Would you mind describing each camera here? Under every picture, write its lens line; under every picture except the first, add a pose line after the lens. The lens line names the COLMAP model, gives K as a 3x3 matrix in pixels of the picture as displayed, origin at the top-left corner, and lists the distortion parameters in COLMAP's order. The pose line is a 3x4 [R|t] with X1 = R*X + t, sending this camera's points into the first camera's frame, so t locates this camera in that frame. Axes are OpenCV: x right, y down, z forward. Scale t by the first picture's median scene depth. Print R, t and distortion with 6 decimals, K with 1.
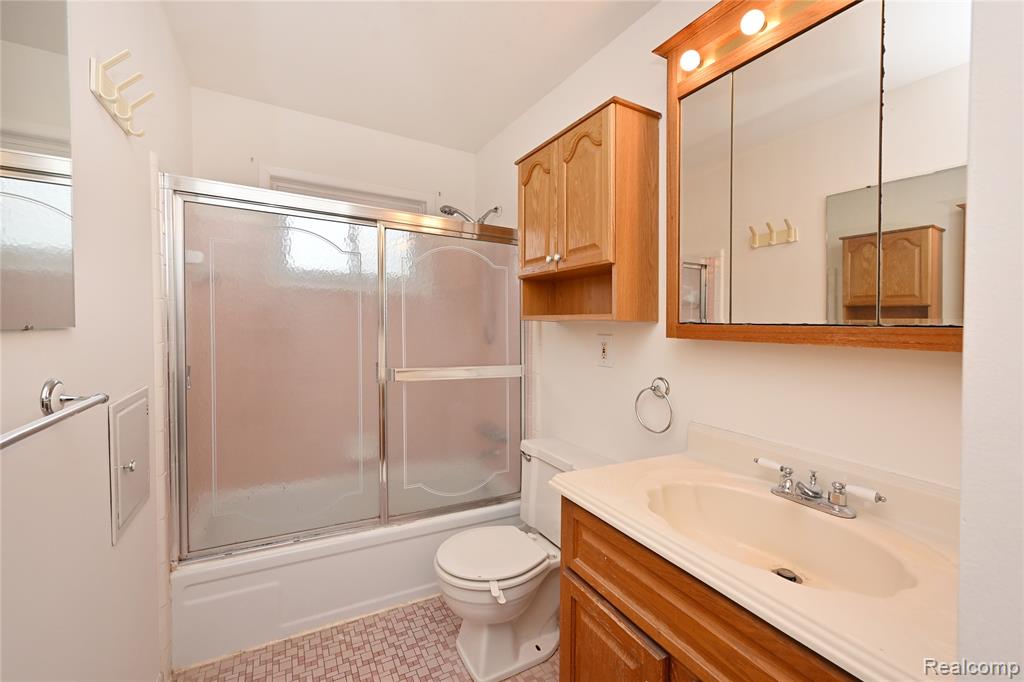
lens RADIAL K [[435.1, 0, 511.5], [0, 435.1, 329.5], [0, 0, 1]] dist [-0.000931, 0.000150]
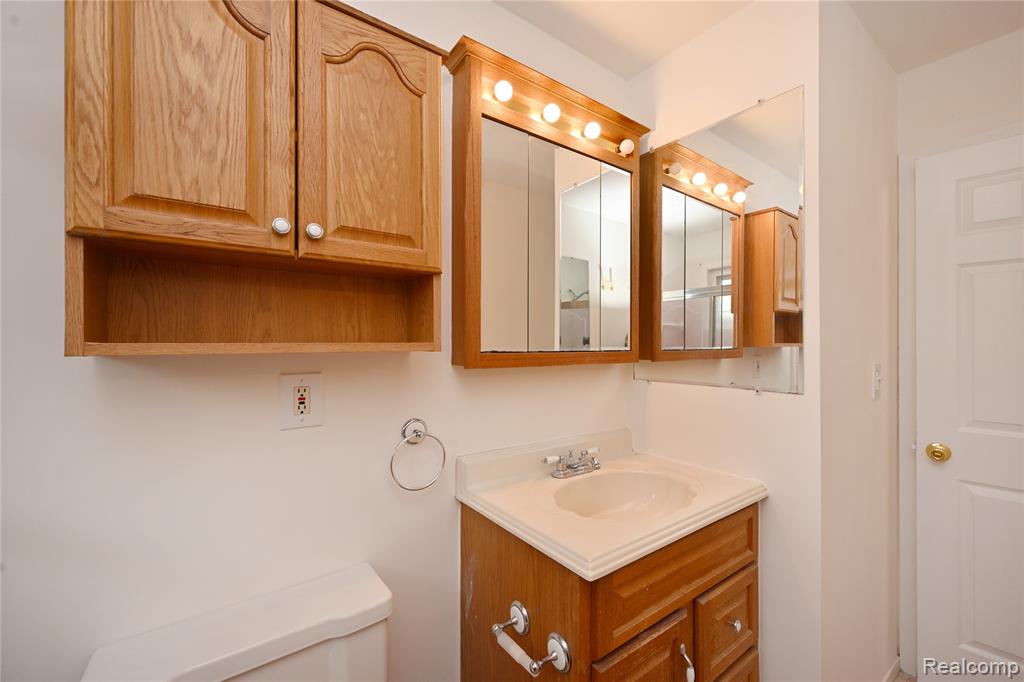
lens RADIAL K [[435.1, 0, 511.5], [0, 435.1, 329.5], [0, 0, 1]] dist [-0.000931, 0.000150]
pose [[-0.148538, 0.008524, 0.988870, -0.480626], [0.003753, 0.999961, -0.008056, -0.048704], [-0.988900, 0.002514, -0.148564, 0.937218]]
